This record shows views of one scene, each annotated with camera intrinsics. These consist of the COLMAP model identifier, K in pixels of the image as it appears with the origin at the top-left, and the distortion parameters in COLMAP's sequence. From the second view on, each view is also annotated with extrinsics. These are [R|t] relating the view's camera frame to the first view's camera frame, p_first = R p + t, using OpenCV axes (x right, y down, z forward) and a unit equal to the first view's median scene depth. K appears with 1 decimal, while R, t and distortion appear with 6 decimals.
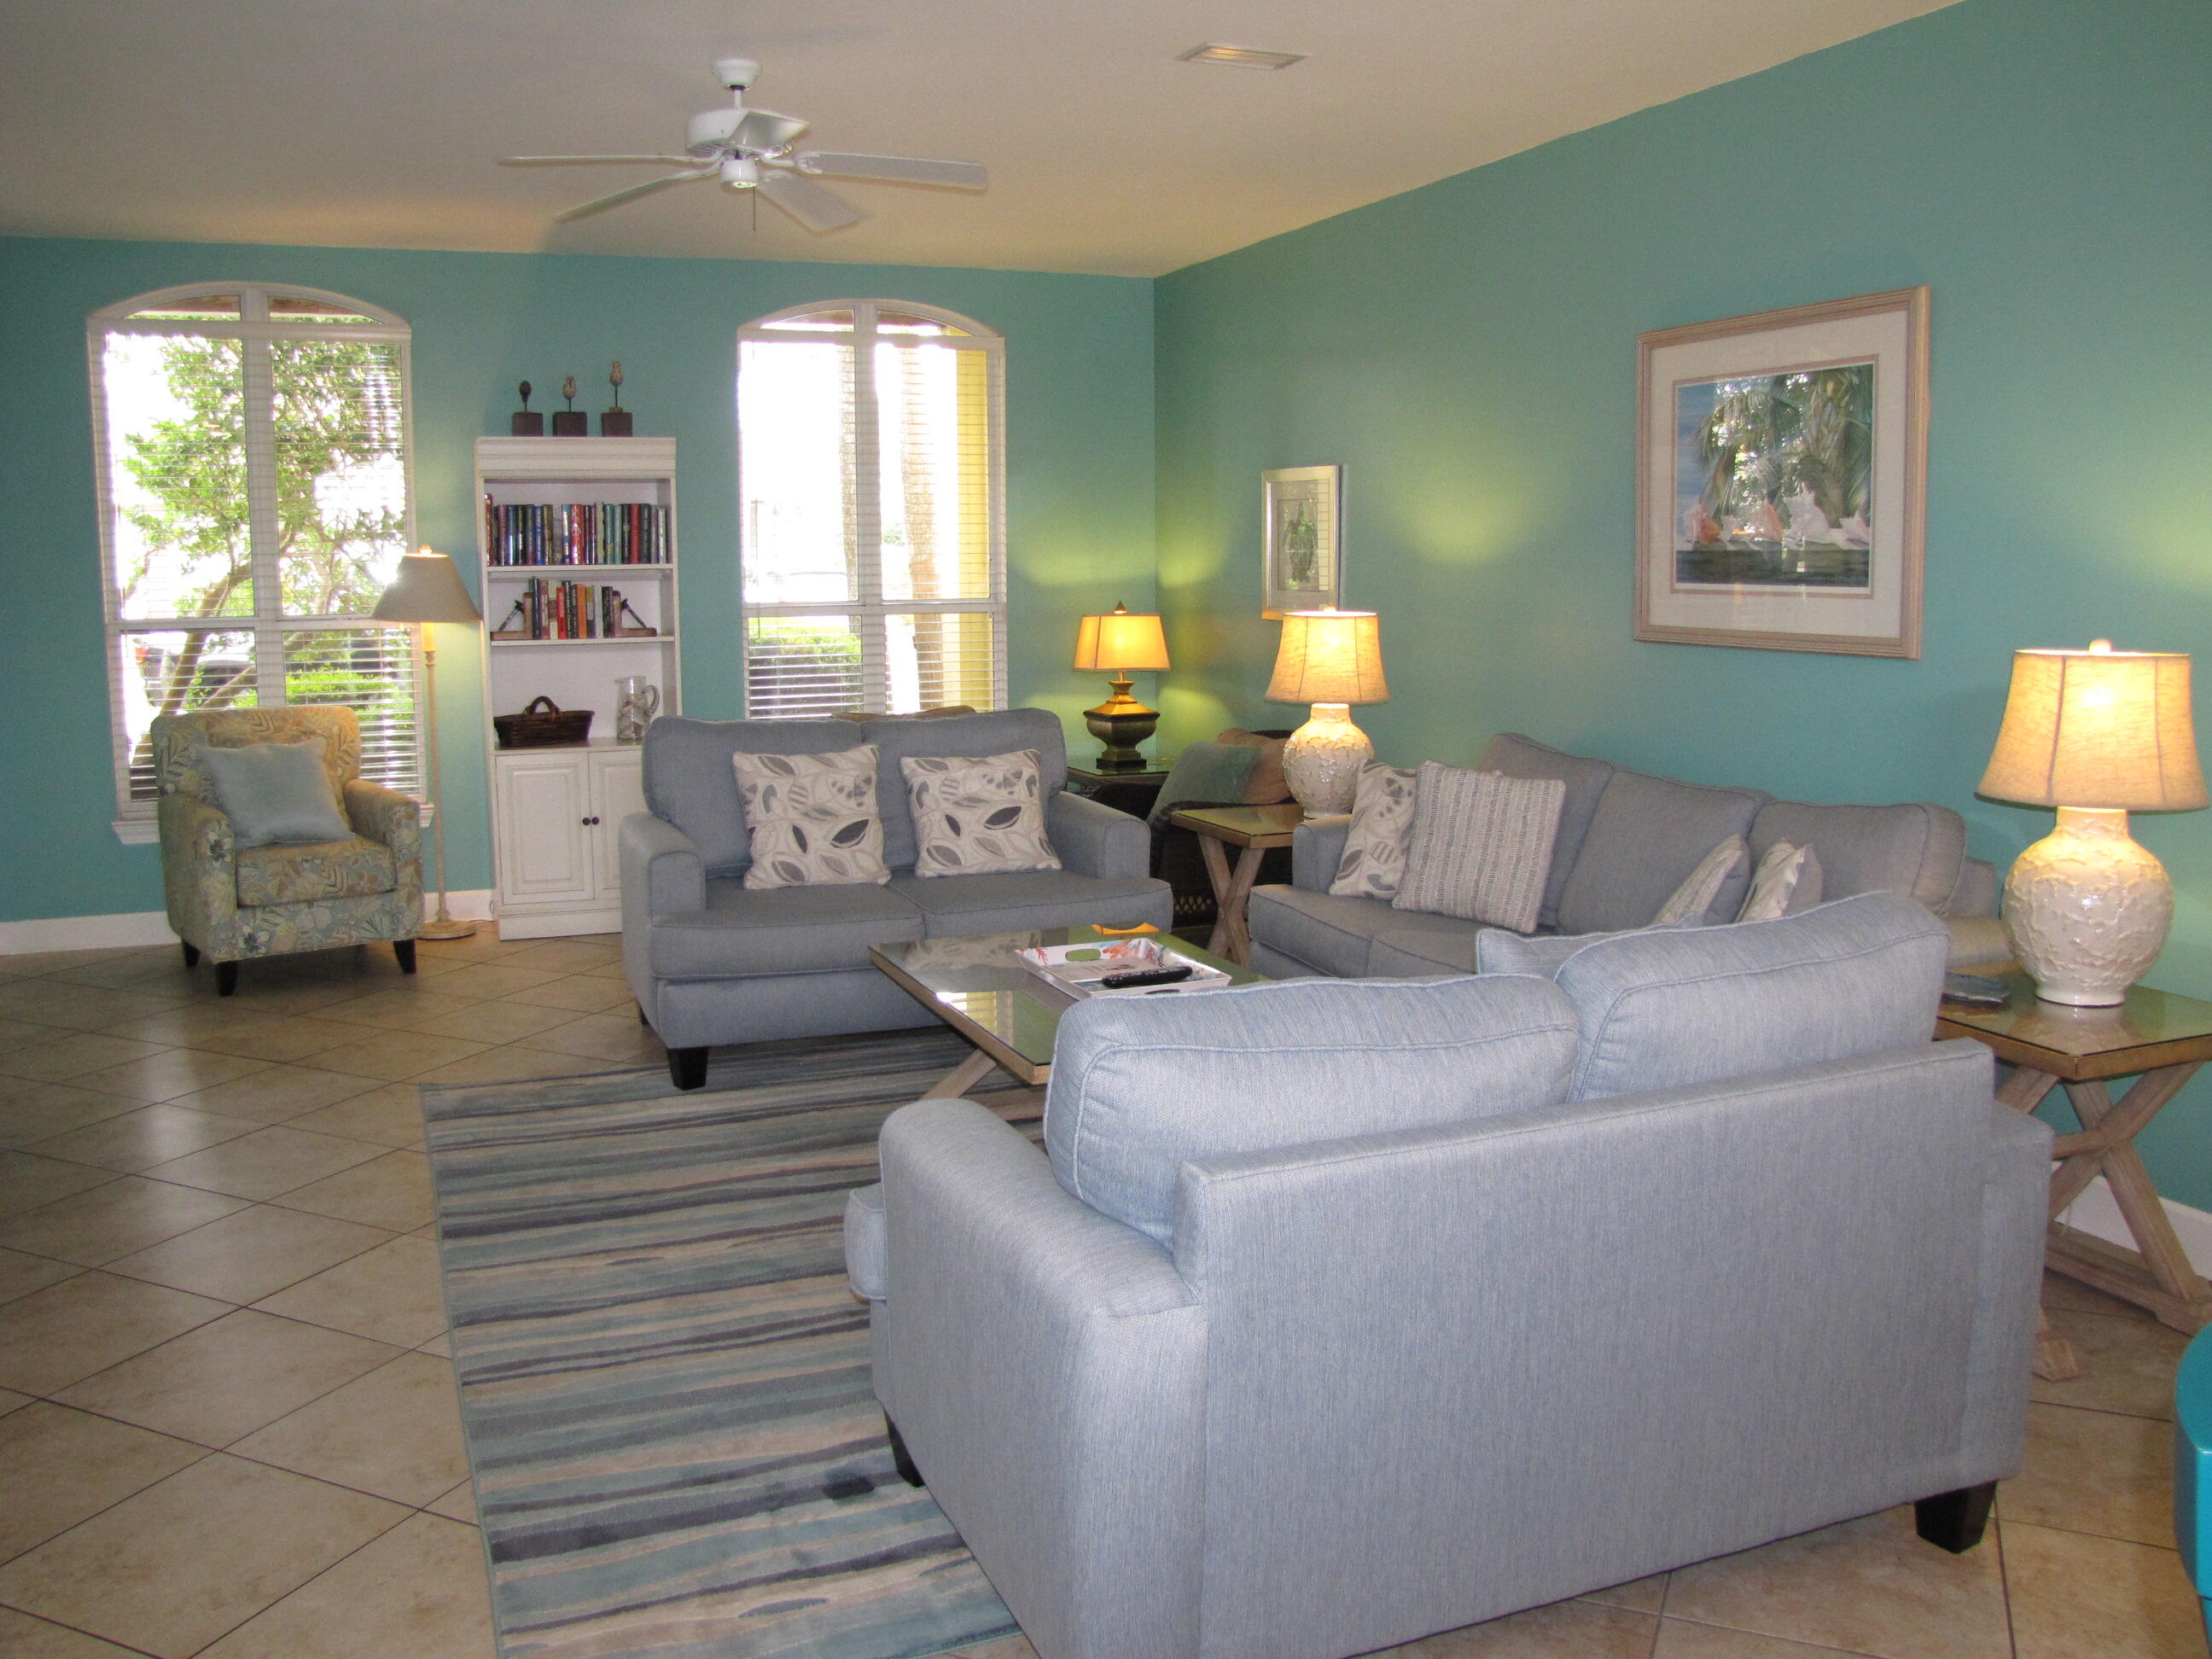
lens RADIAL K [[1843.2, 0, 1084.4], [0, 1843.2, 820.0], [0, 0, 1]] dist [-0.180820, 0.152844]
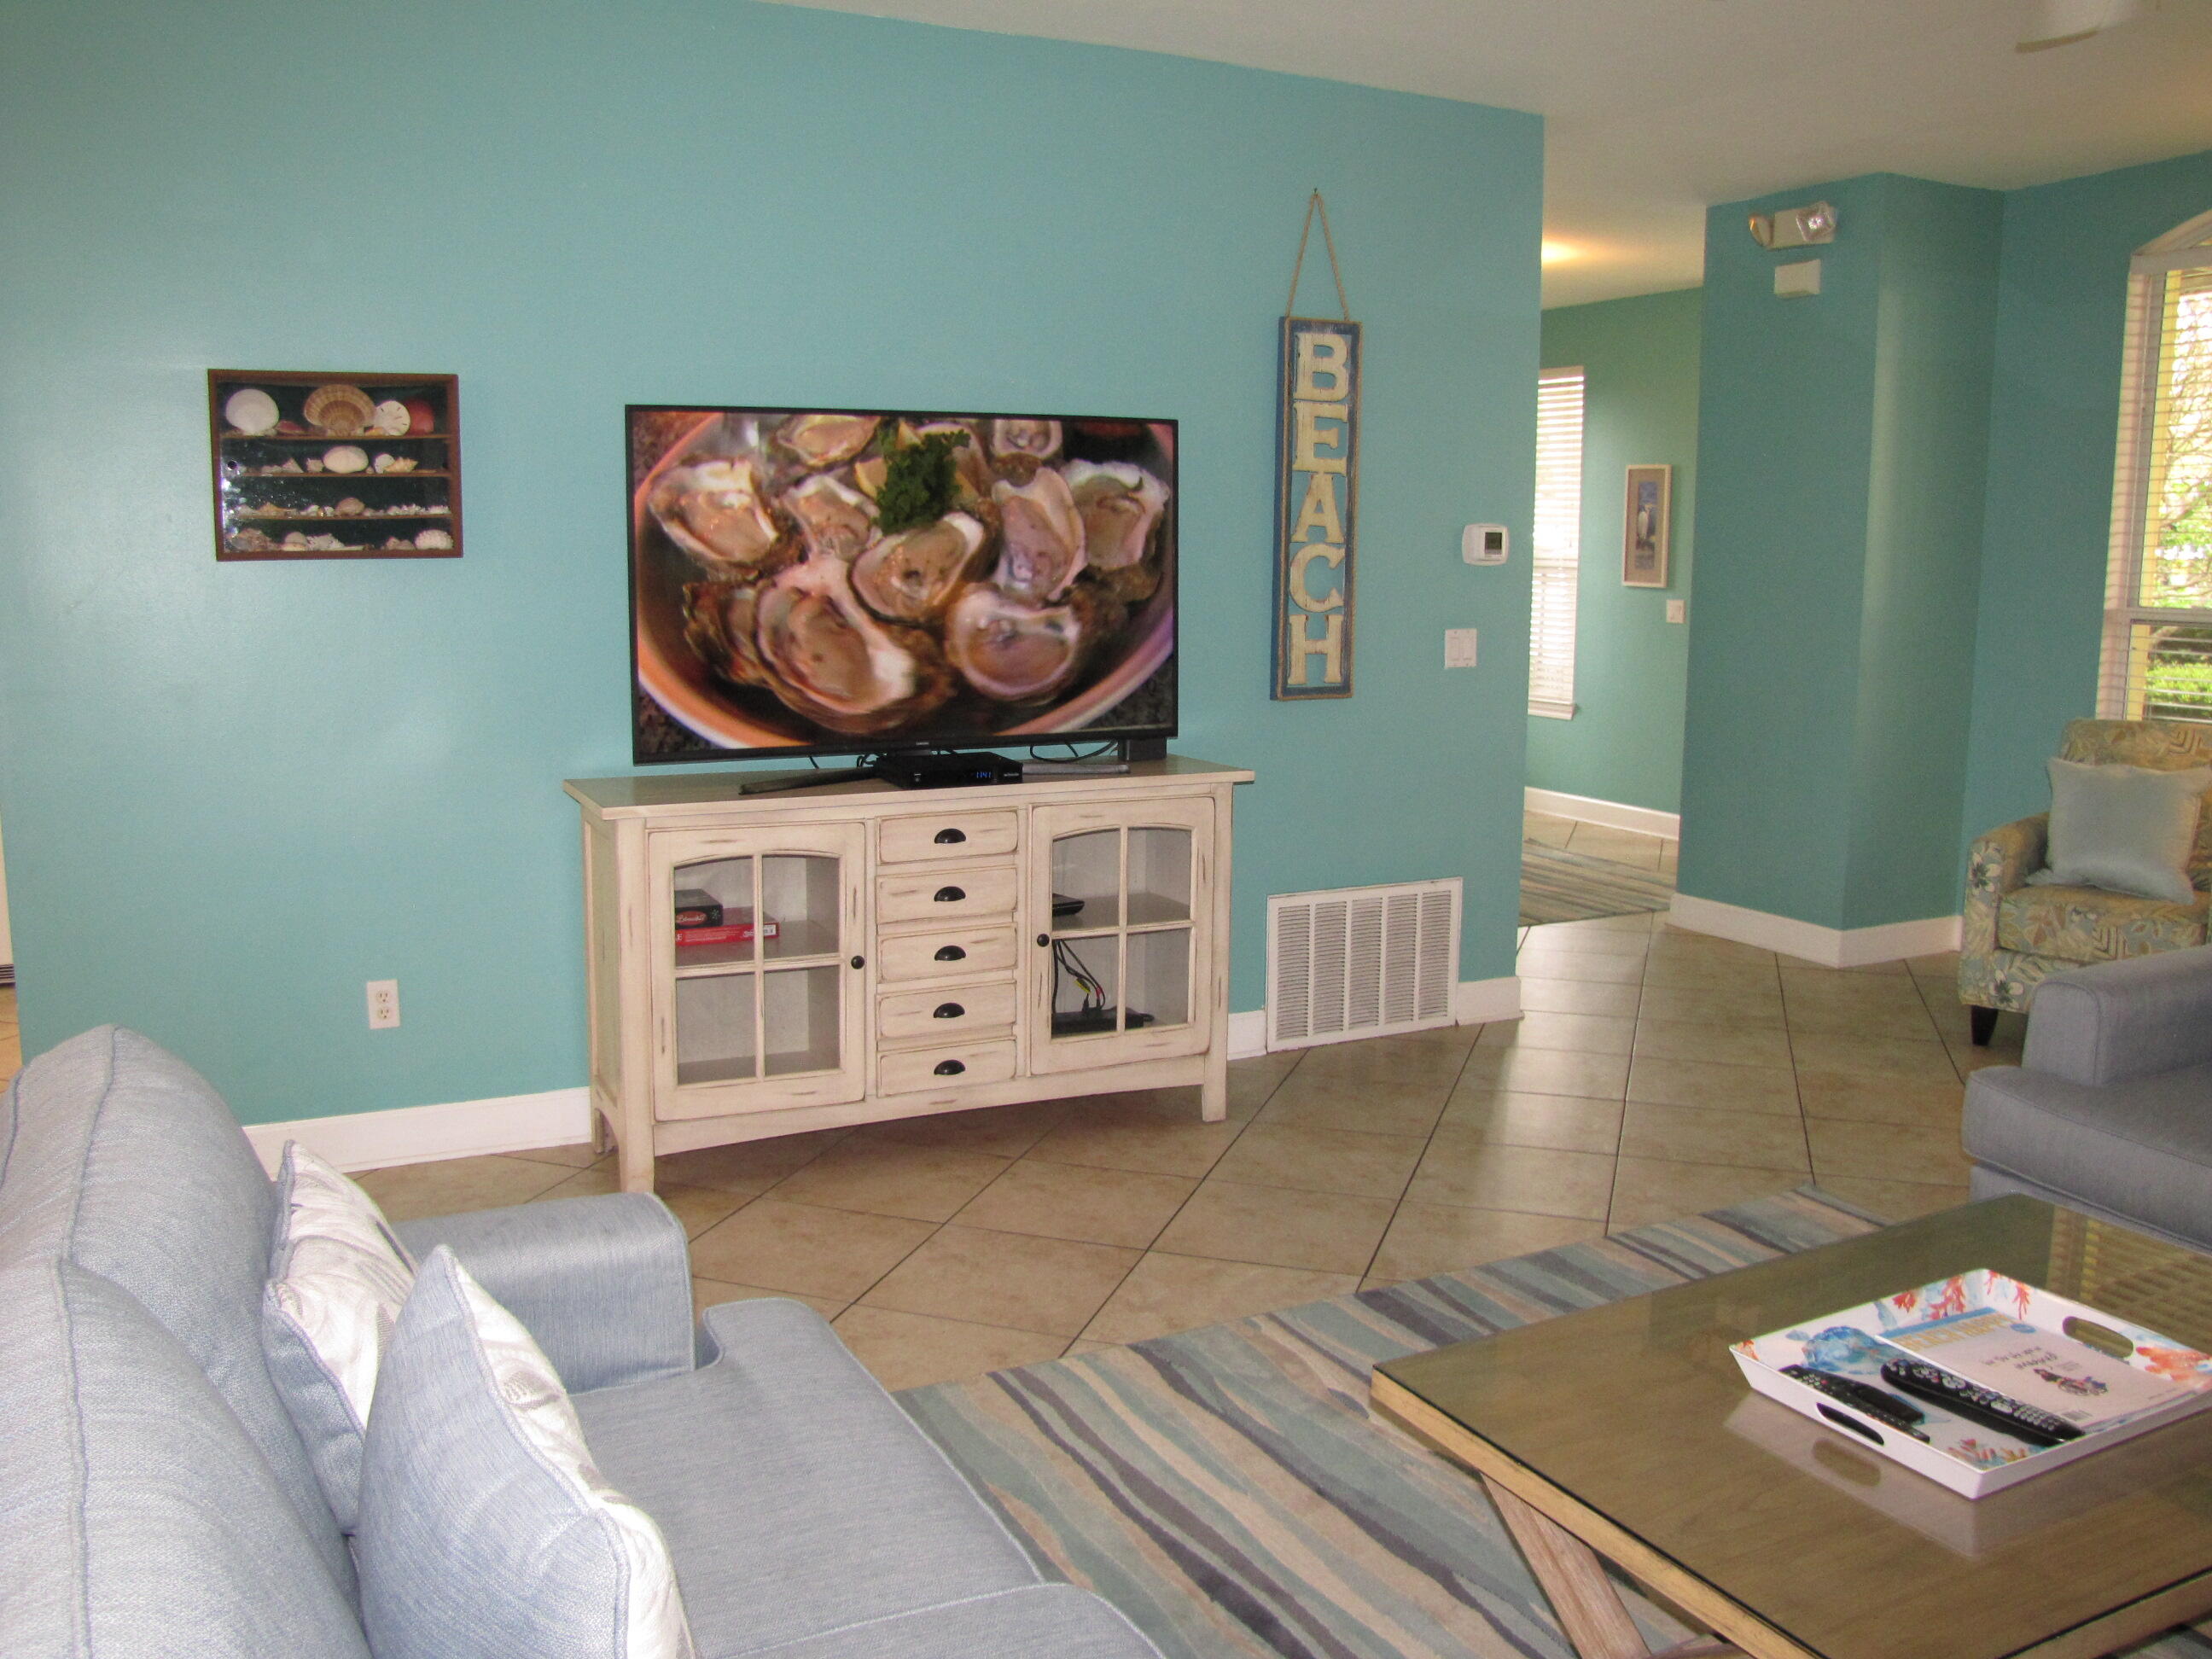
lens RADIAL K [[1843.2, 0, 1096.9], [0, 1843.2, 814.3], [0, 0, 1]] dist [-0.180820, 0.152844]
pose [[0.090959, 0.151668, -0.984237, 0.336466], [-0.146113, 0.979671, 0.137461, -0.072819], [0.985077, 0.131307, 0.111270, 0.523503]]
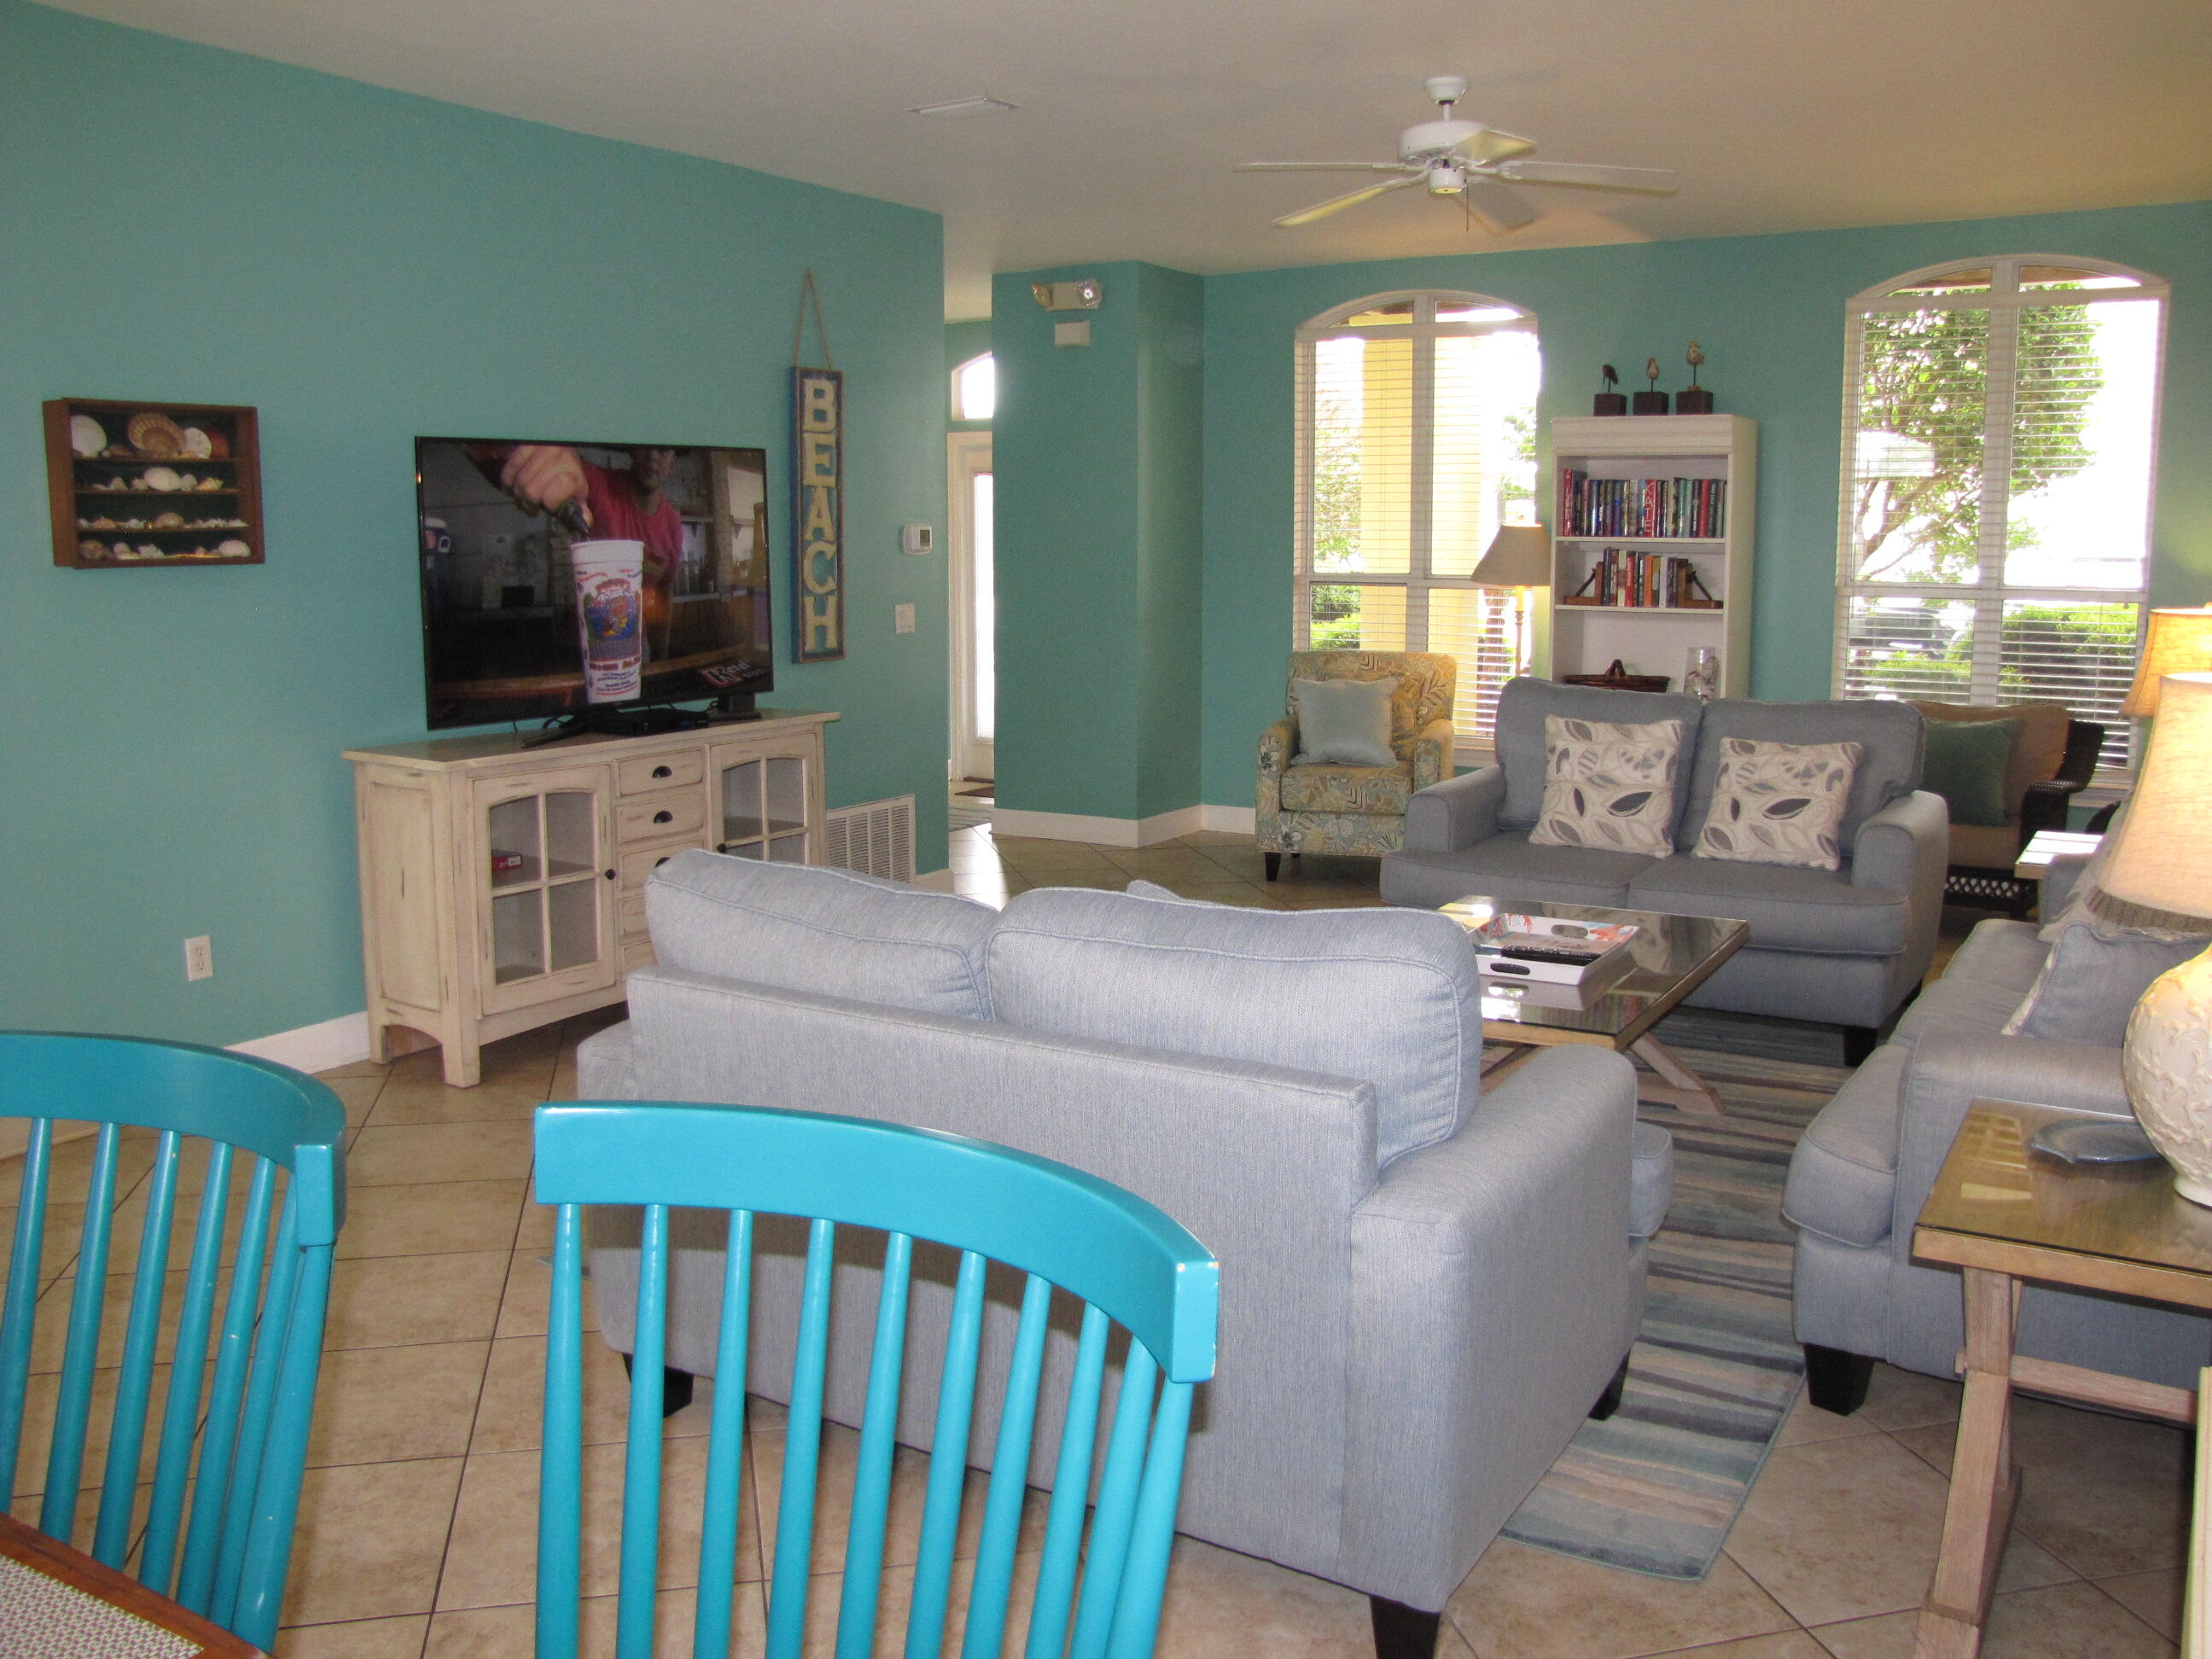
lens RADIAL K [[1843.2, 0, 1102.8], [0, 1843.2, 810.8], [0, 0, 1]] dist [-0.180820, 0.152844]
pose [[0.595524, 0.121673, -0.794070, 0.497915], [-0.113167, 0.991313, 0.067025, -0.022865], [0.795327, 0.049948, 0.604120, 0.155519]]
